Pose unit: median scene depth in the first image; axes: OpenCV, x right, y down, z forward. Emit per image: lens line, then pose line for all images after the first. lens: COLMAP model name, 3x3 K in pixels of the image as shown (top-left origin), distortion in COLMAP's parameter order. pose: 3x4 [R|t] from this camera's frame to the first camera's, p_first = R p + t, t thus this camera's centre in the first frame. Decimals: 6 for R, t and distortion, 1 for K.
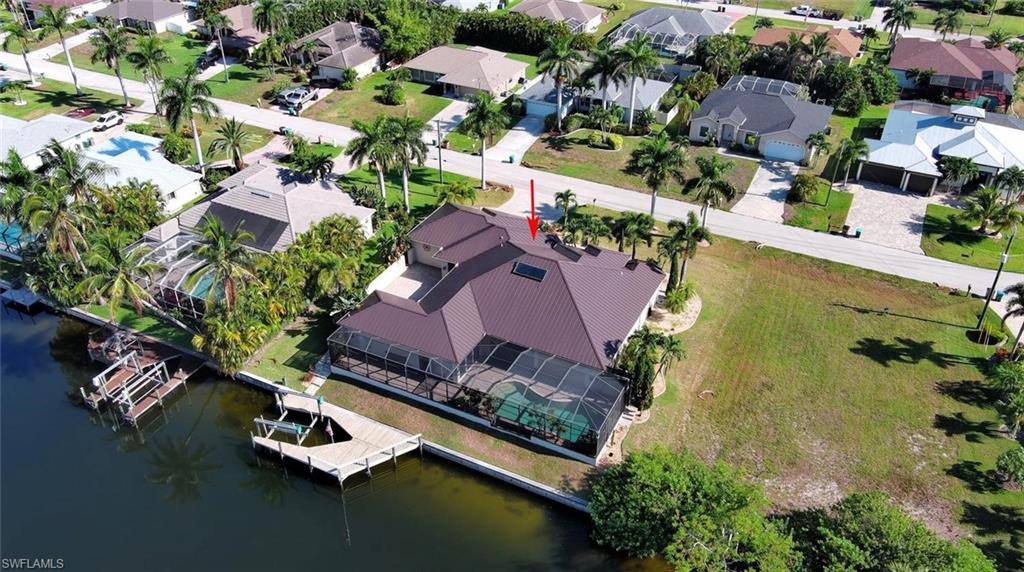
lens RADIAL K [[809.2, 0, 512.0], [0, 809.2, 286.0], [0, 0, 1]] dist [0.009908, -0.018675]
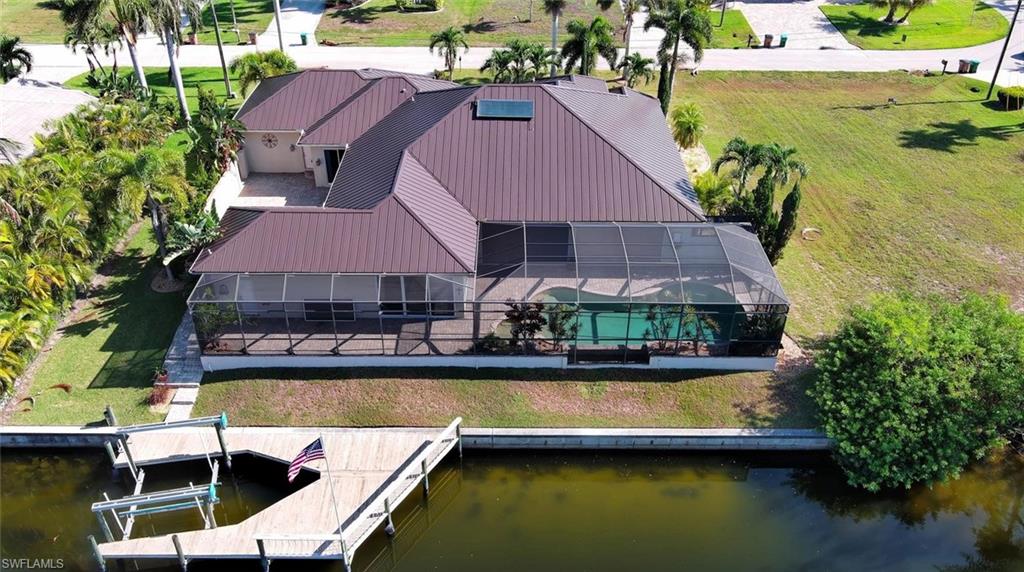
lens RADIAL K [[809.2, 0, 512.0], [0, 809.2, 286.0], [0, 0, 1]] dist [0.009908, -0.018675]
pose [[0.893318, -0.252087, 0.372068, -0.230065], [0.249902, 0.966709, 0.054973, 0.077417], [-0.373540, 0.043872, 0.926576, 0.475235]]
